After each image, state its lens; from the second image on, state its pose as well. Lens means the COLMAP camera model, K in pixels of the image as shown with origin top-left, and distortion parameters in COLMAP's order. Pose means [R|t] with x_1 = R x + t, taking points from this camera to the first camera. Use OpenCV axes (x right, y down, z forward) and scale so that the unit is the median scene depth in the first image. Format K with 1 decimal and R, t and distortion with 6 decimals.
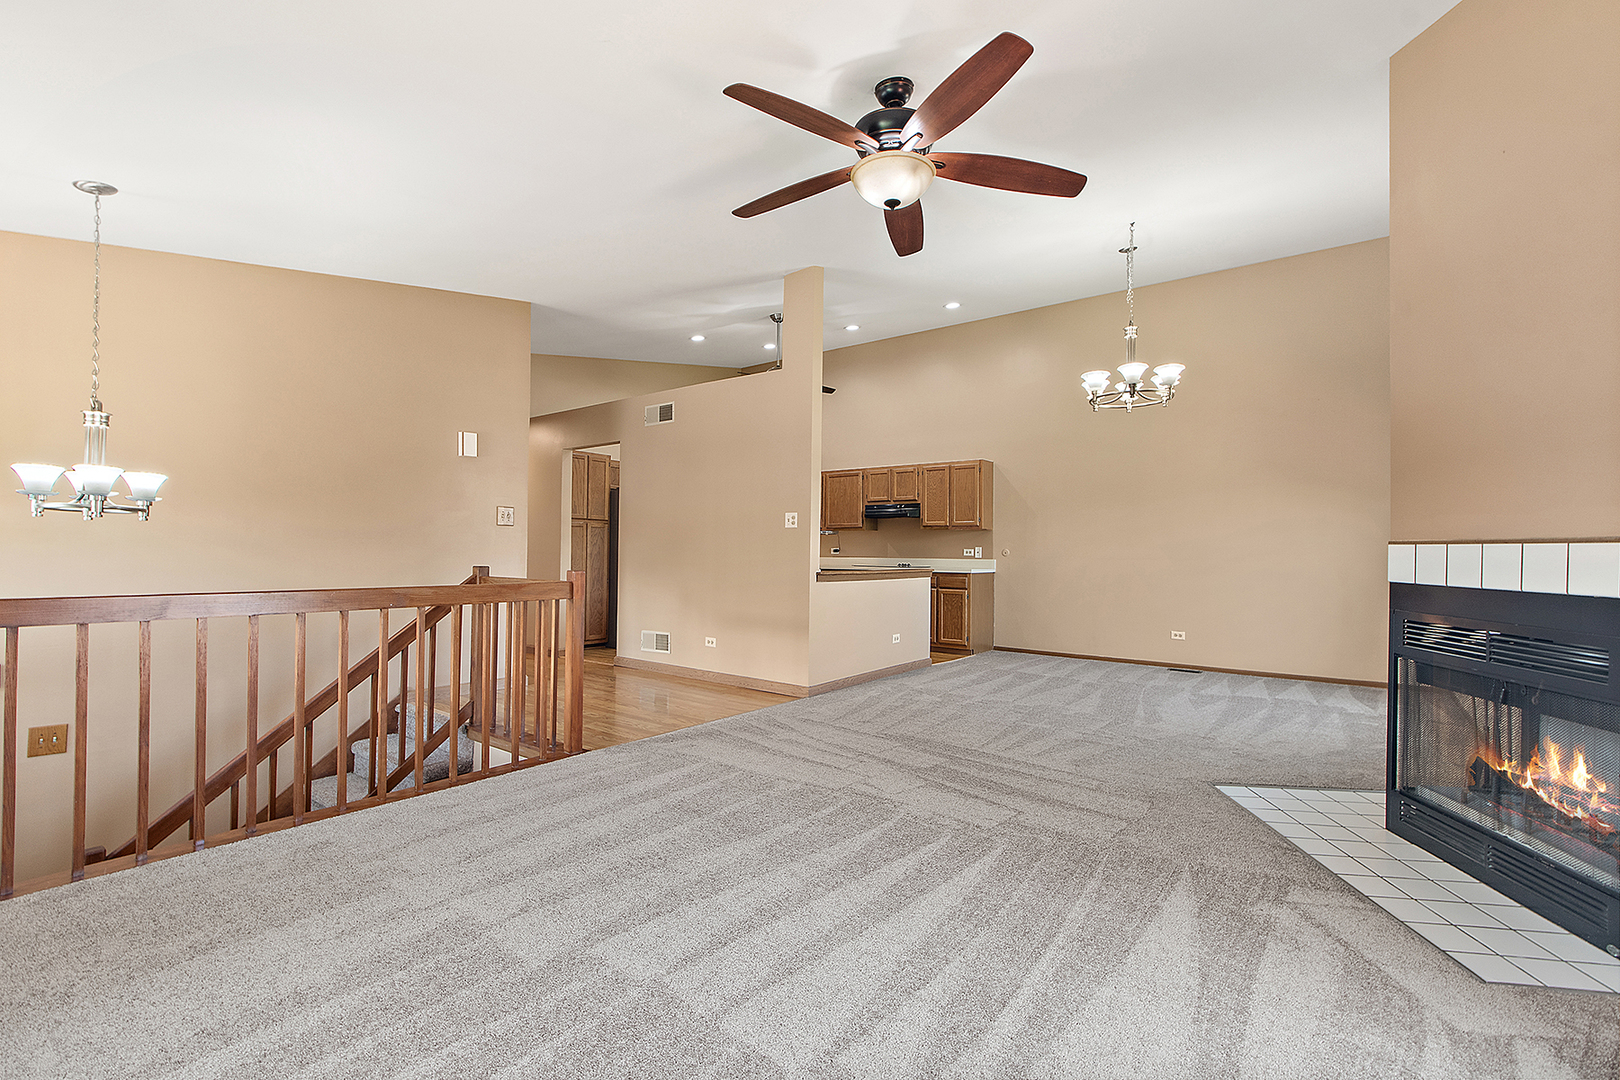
lens RADIAL K [[713.4, 0, 814.2], [0, 713.4, 536.1], [0, 0, 1]] dist [0.001030, 0.000016]
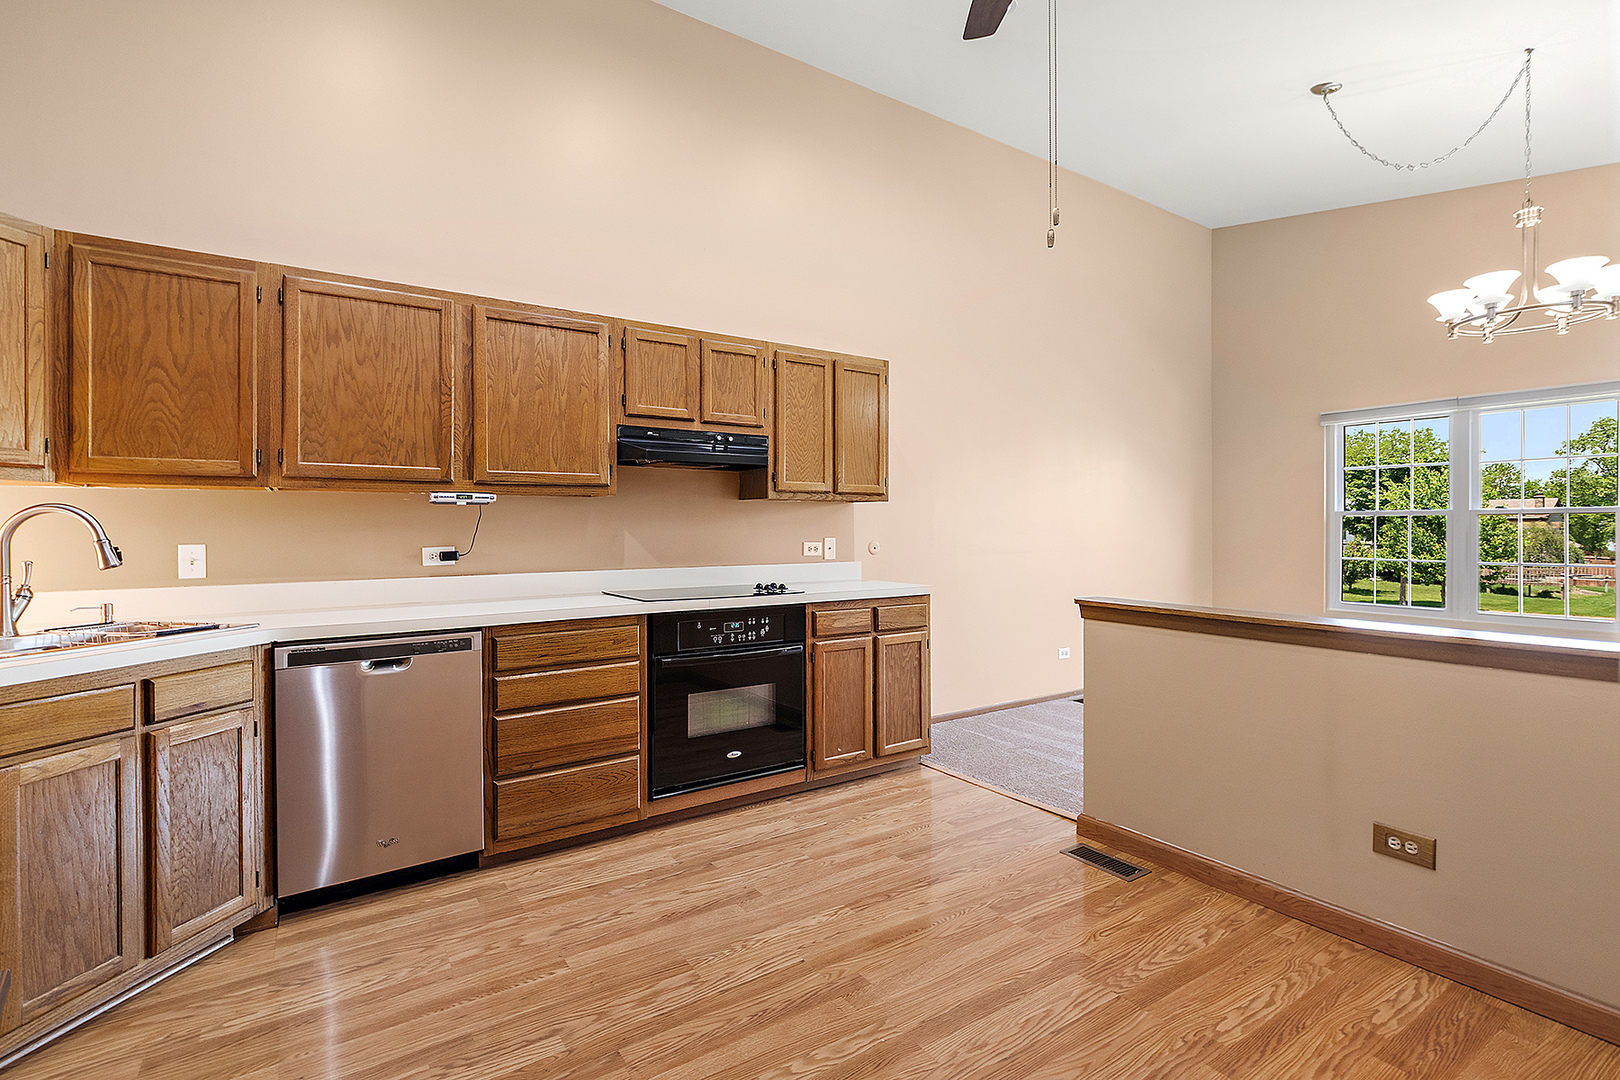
lens RADIAL K [[755.2, 0, 799.8], [0, 755.2, 527.5], [0, 0, 1]] dist [-0.000166, -0.000764]
pose [[0.328128, -0.010298, 0.944577, -0.266834], [-0.016657, 0.999722, 0.016686, 0.000235], [-0.944486, -0.021209, 0.327866, 0.838264]]
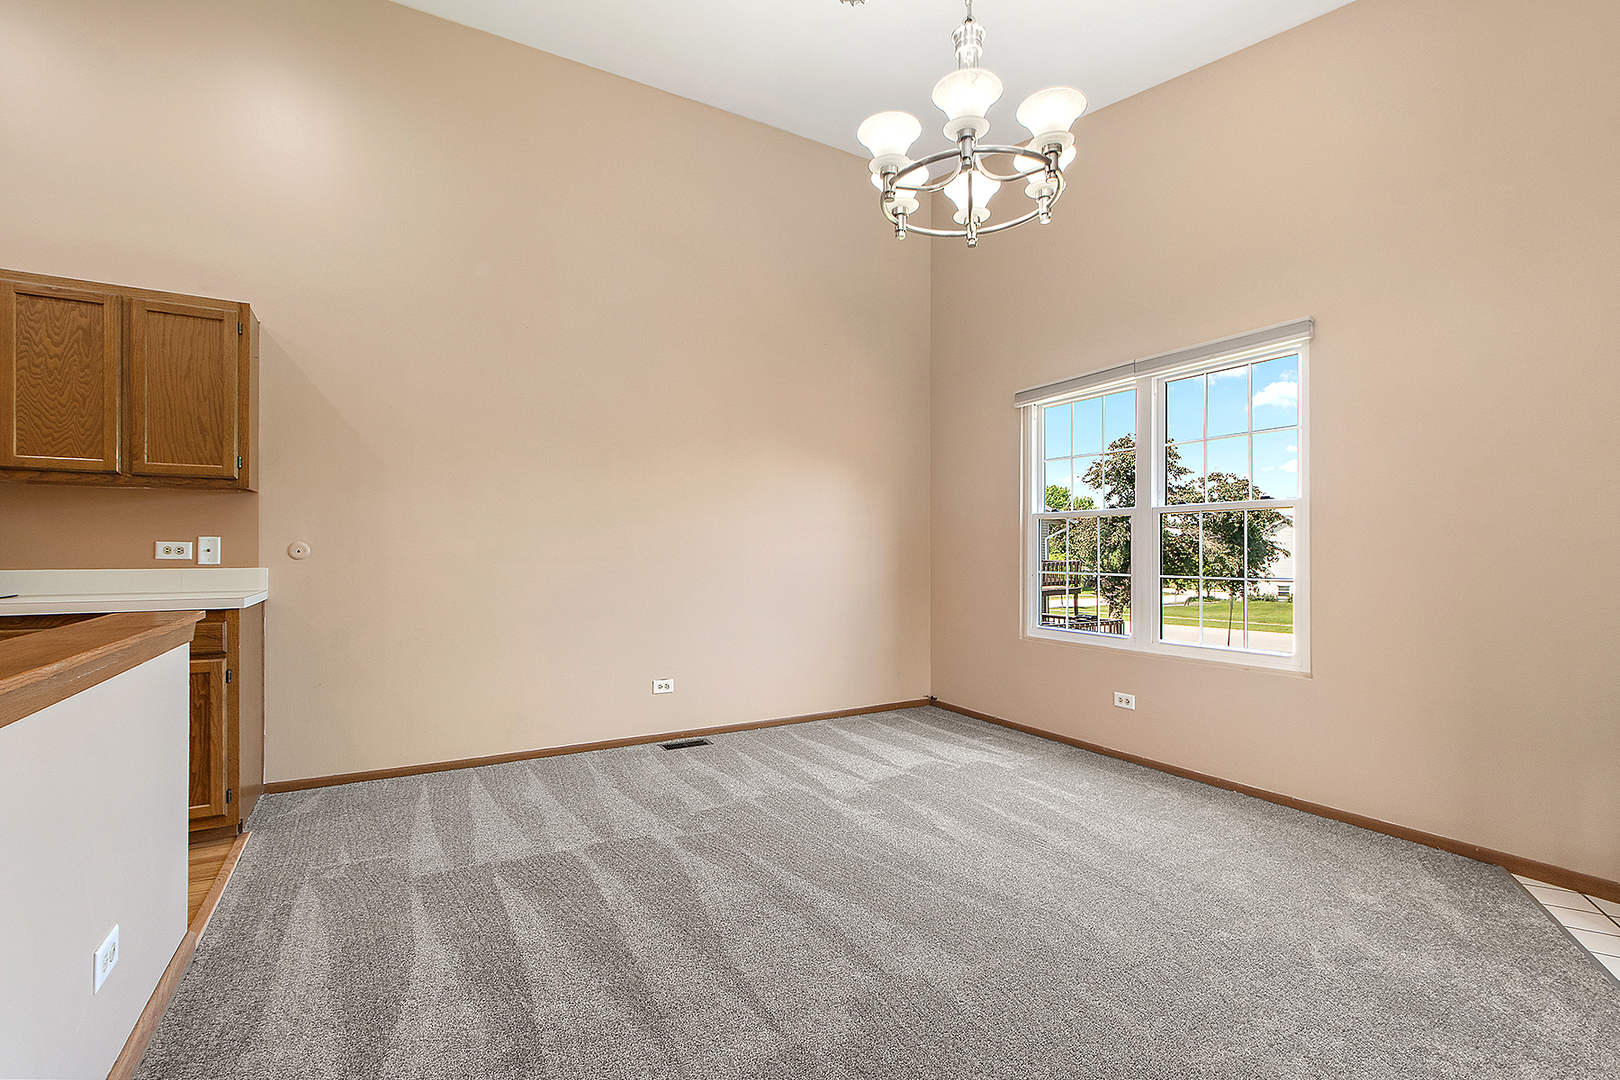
lens RADIAL K [[697.0, 0, 774.9], [0, 697.0, 549.3], [0, 0, 1]] dist [0.000687, 0.000063]
pose [[0.405877, -0.004988, 0.913914, 0.009808], [-0.018601, 0.999733, 0.013717, 0.011495], [-0.913738, -0.022567, 0.405676, 0.561227]]
